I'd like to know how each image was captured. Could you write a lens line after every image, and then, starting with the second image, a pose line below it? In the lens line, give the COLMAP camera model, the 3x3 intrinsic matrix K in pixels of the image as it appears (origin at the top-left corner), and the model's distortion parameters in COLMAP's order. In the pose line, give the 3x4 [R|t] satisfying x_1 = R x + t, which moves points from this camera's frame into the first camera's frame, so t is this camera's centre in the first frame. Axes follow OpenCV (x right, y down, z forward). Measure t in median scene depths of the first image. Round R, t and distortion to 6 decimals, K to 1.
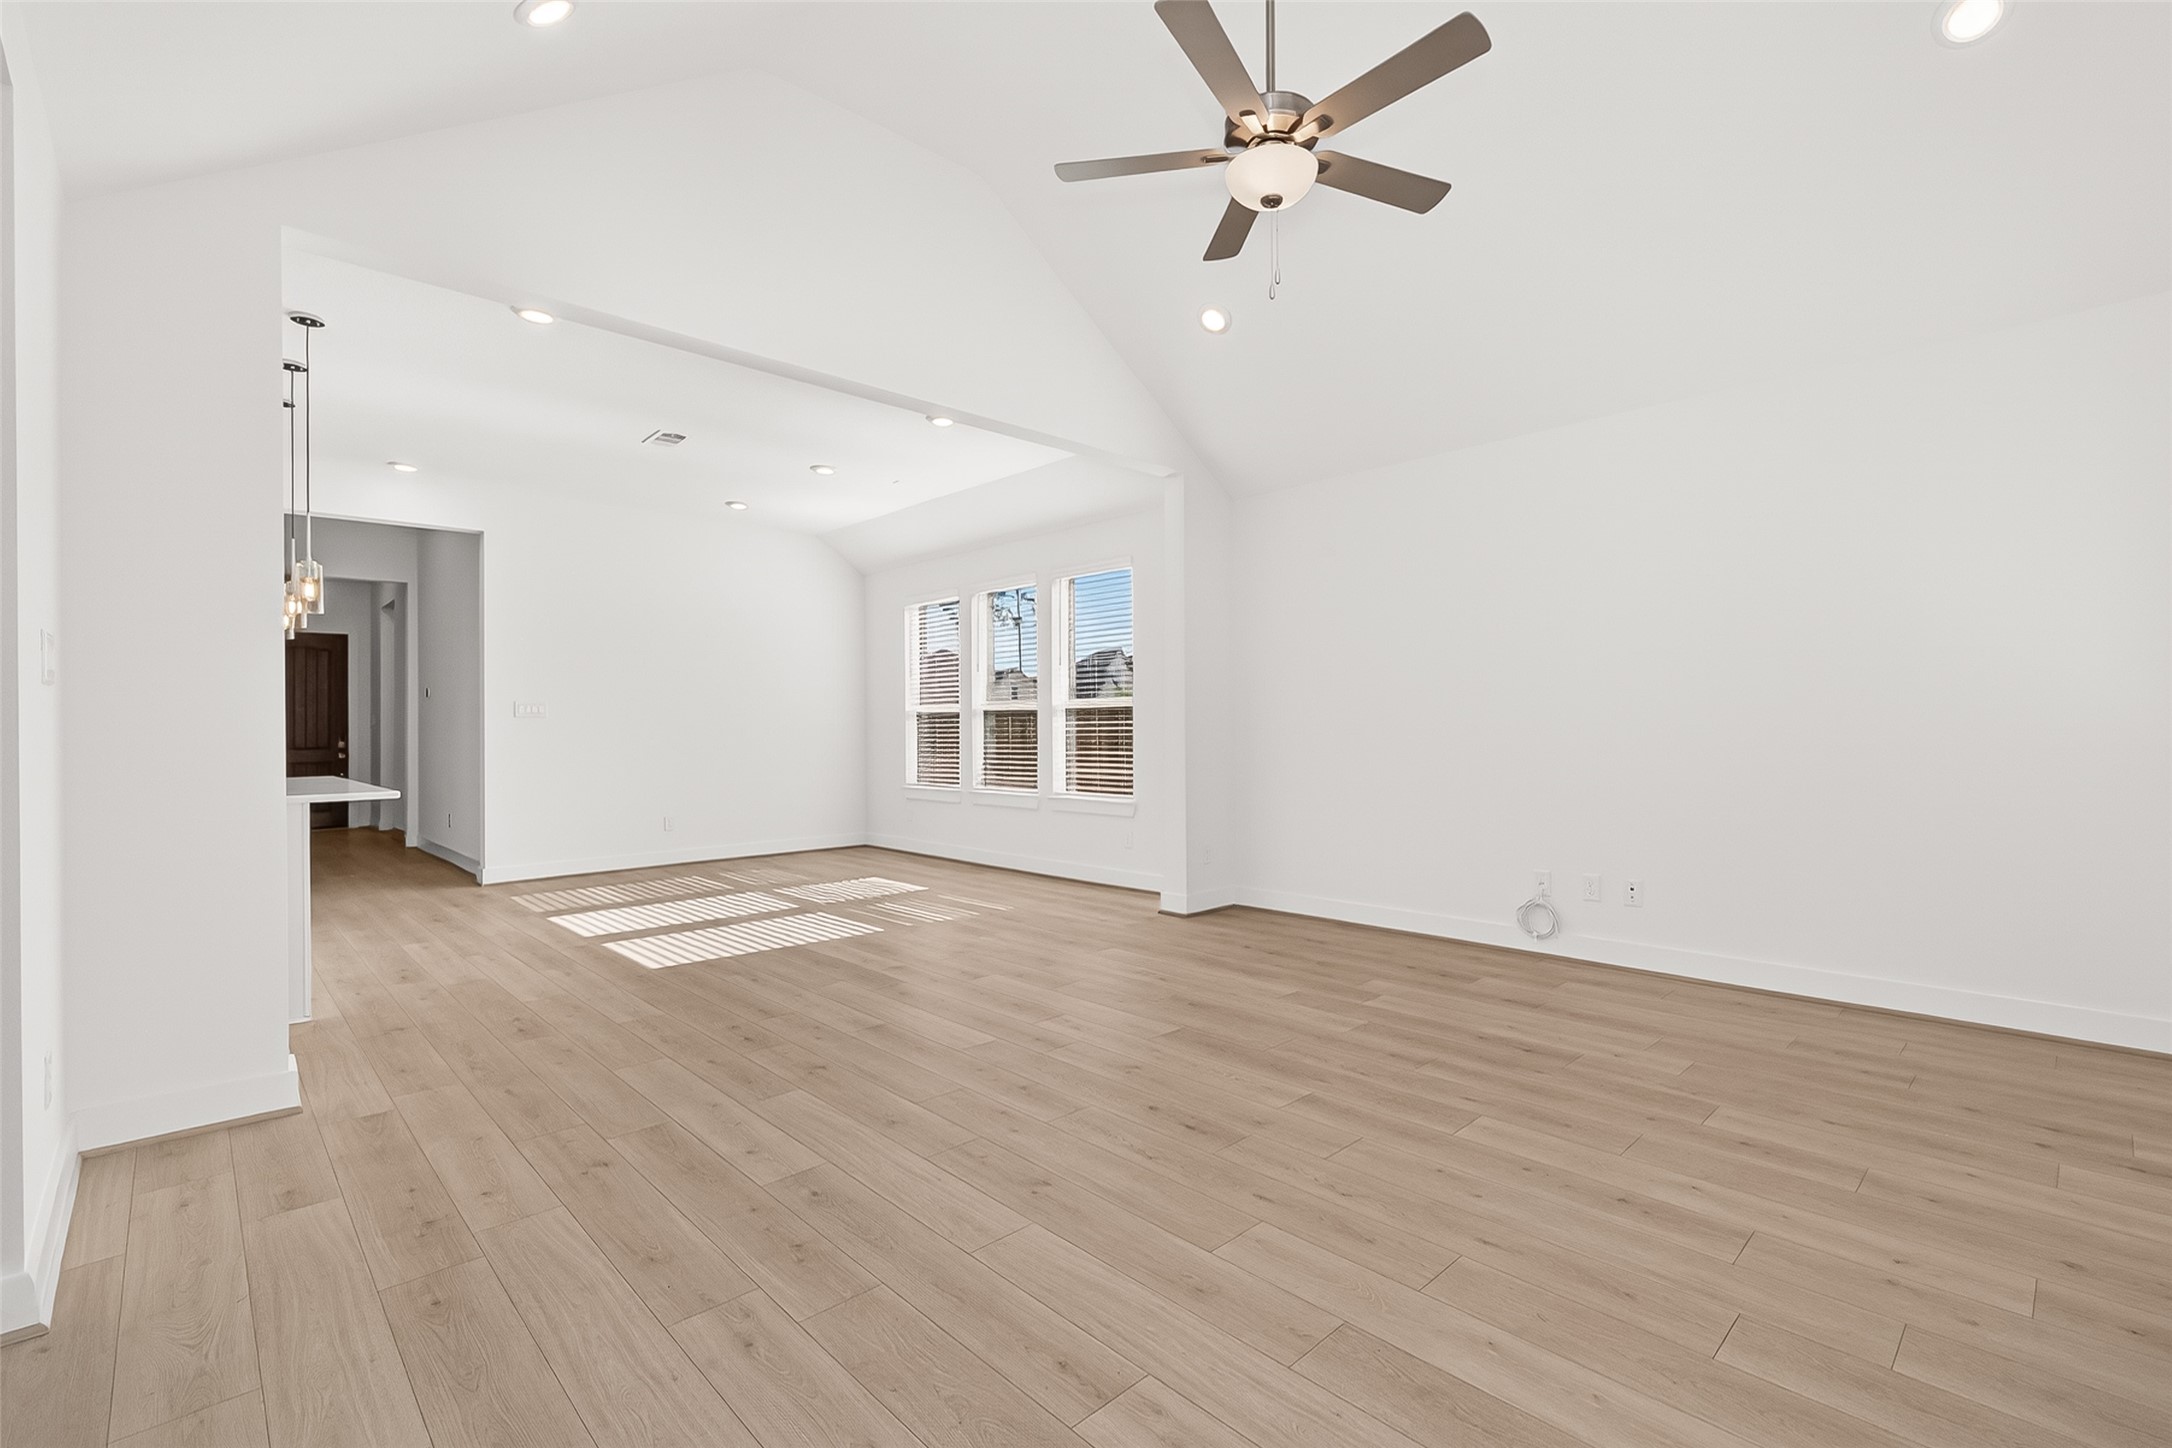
lens RADIAL K [[950.1, 0, 1128.7], [0, 950.1, 718.8], [0, 0, 1]] dist [-0.001319, -0.000125]
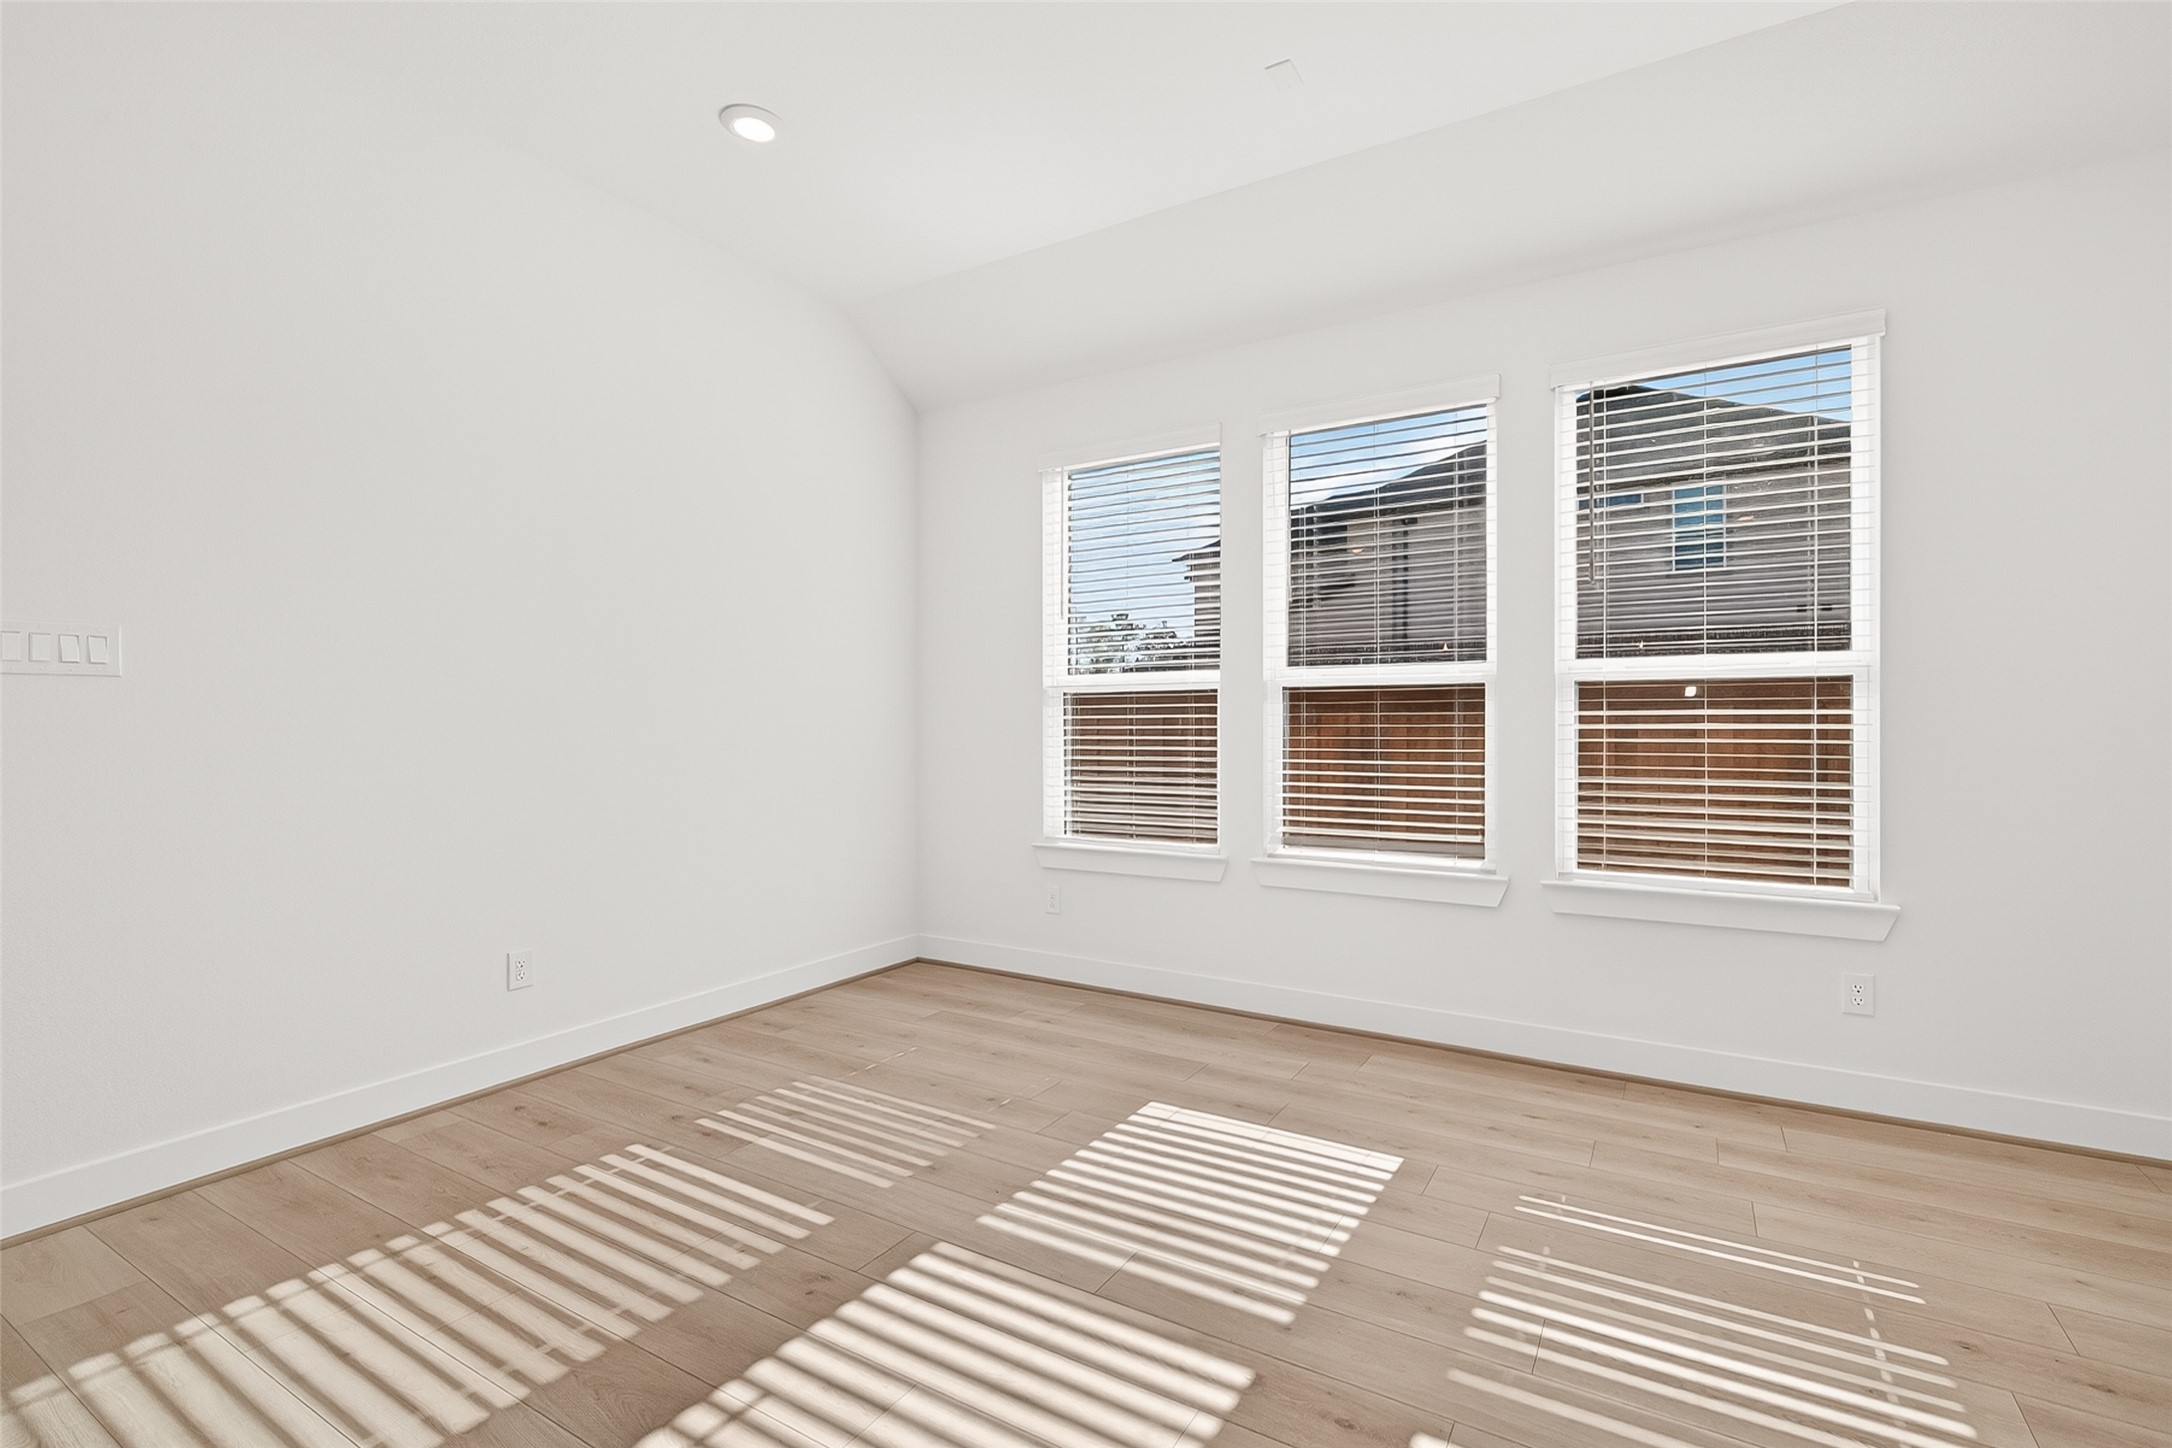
lens RADIAL K [[973.8, 0, 1117.2], [0, 973.8, 724.7], [0, 0, 1]] dist [0.003632, -0.000660]
pose [[0.966668, 0.011648, 0.255767, -0.830736], [-0.014067, 0.999872, 0.007634, 0.020209], [-0.255645, -0.010977, 0.966708, 1.331429]]
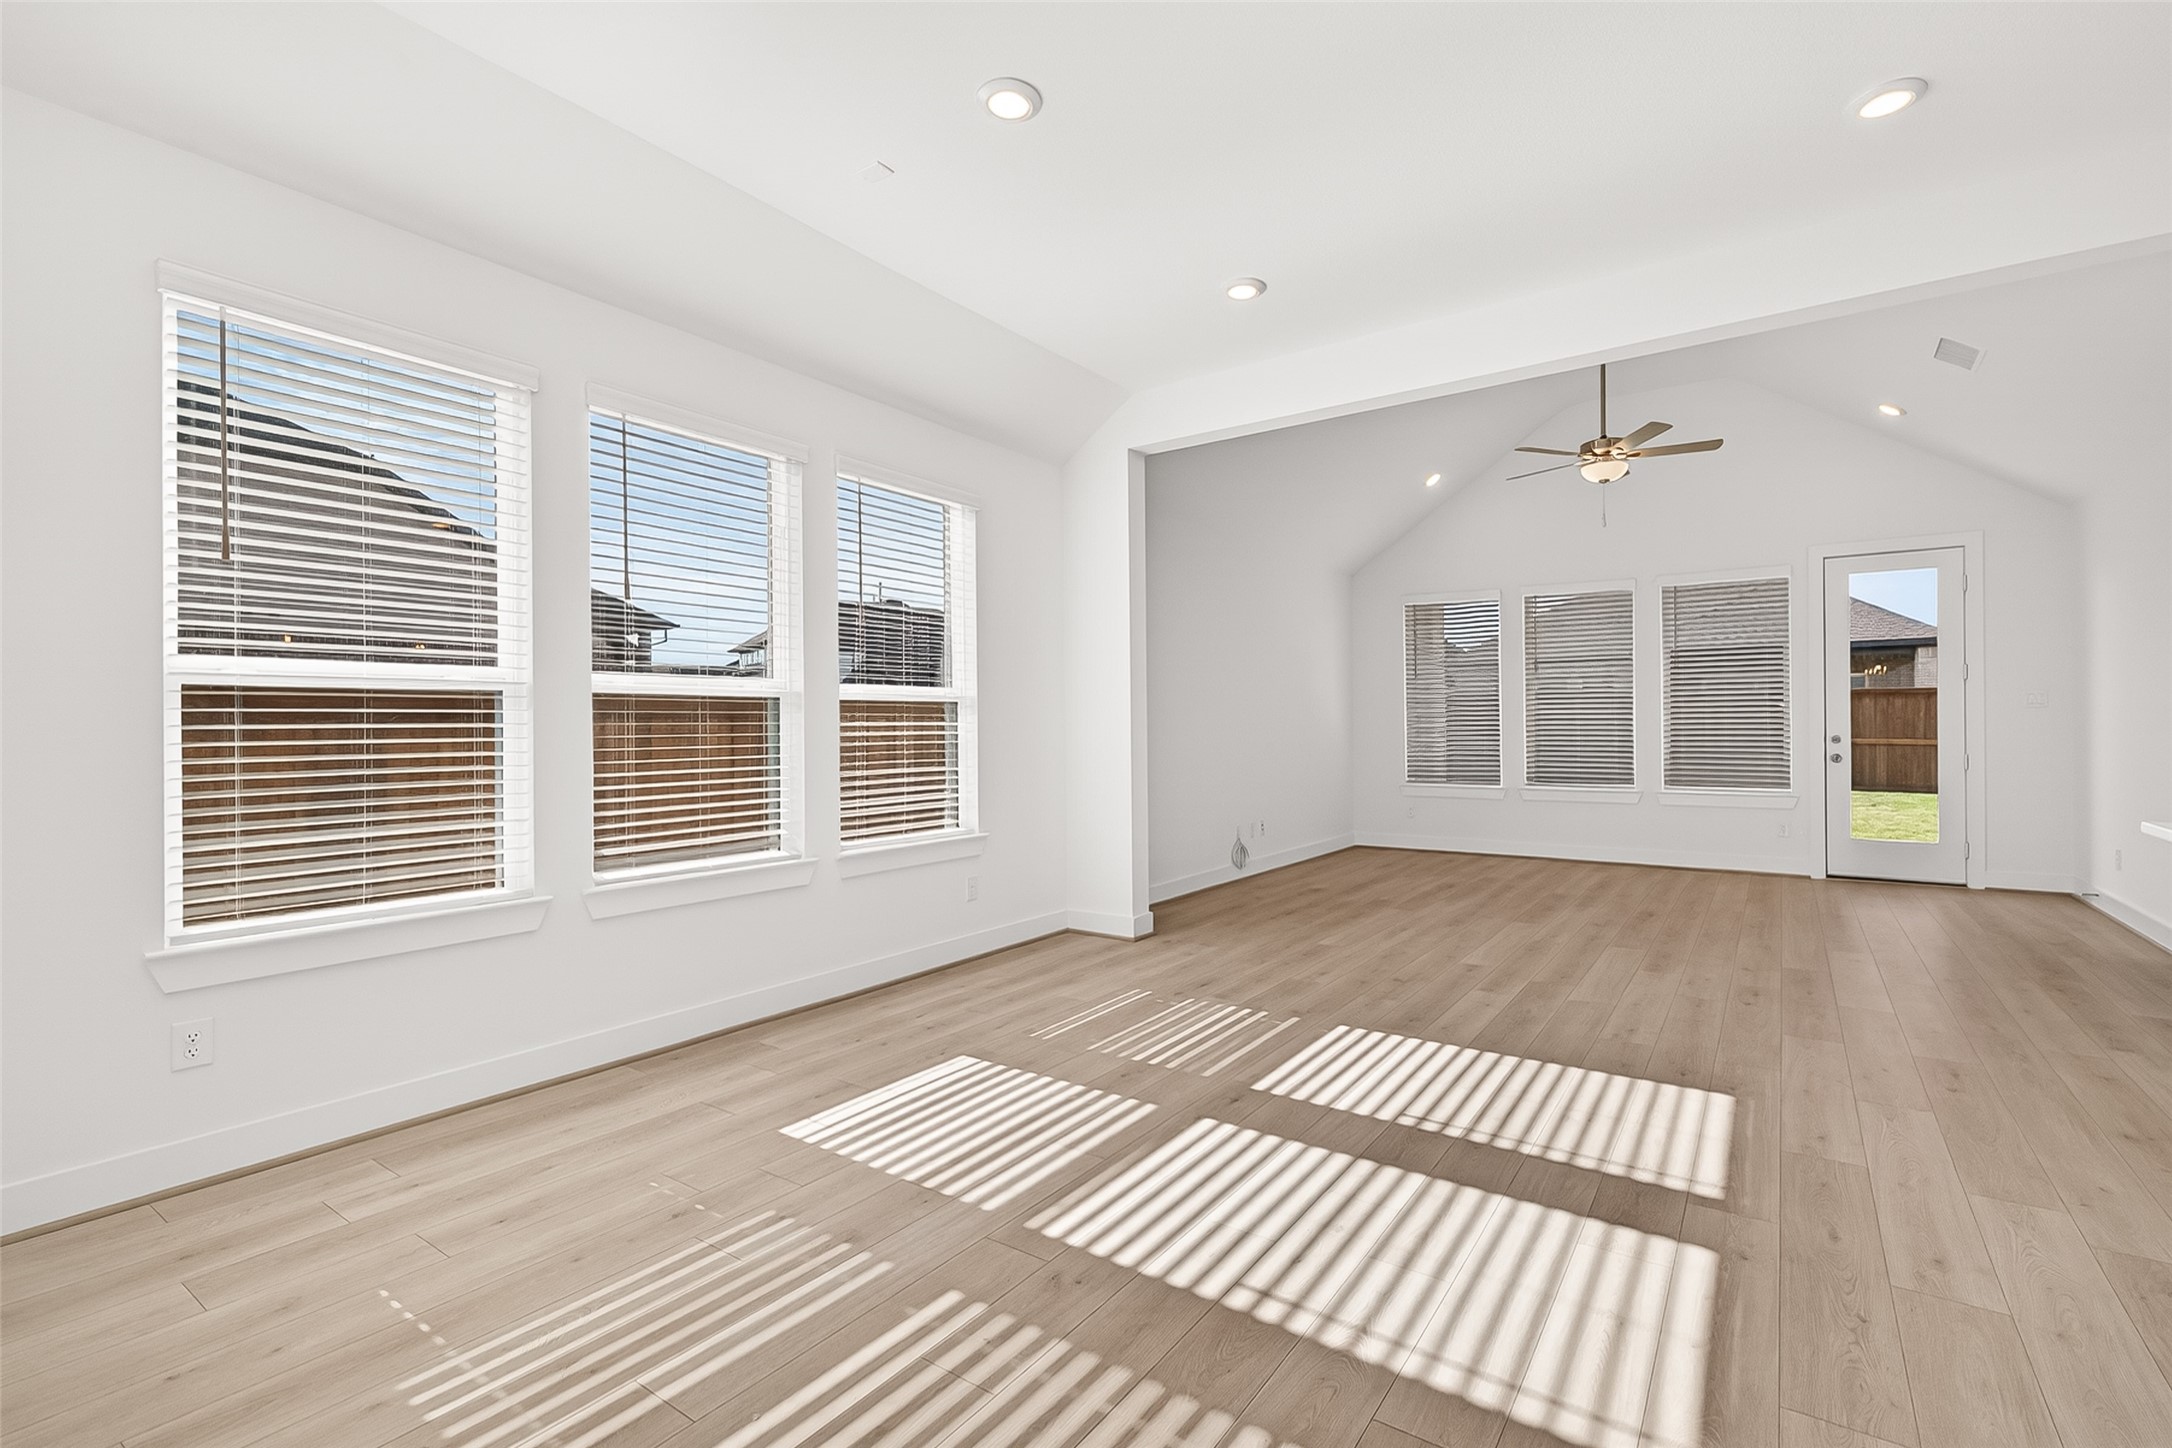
lens RADIAL K [[973.8, 0, 1117.2], [0, 973.8, 724.7], [0, 0, 1]] dist [0.003632, -0.000660]
pose [[-0.190261, 0.015524, 0.981611, -1.472444], [0.001953, 0.999879, -0.015434, 0.031543], [-0.981732, -0.001019, -0.190269, 2.062533]]
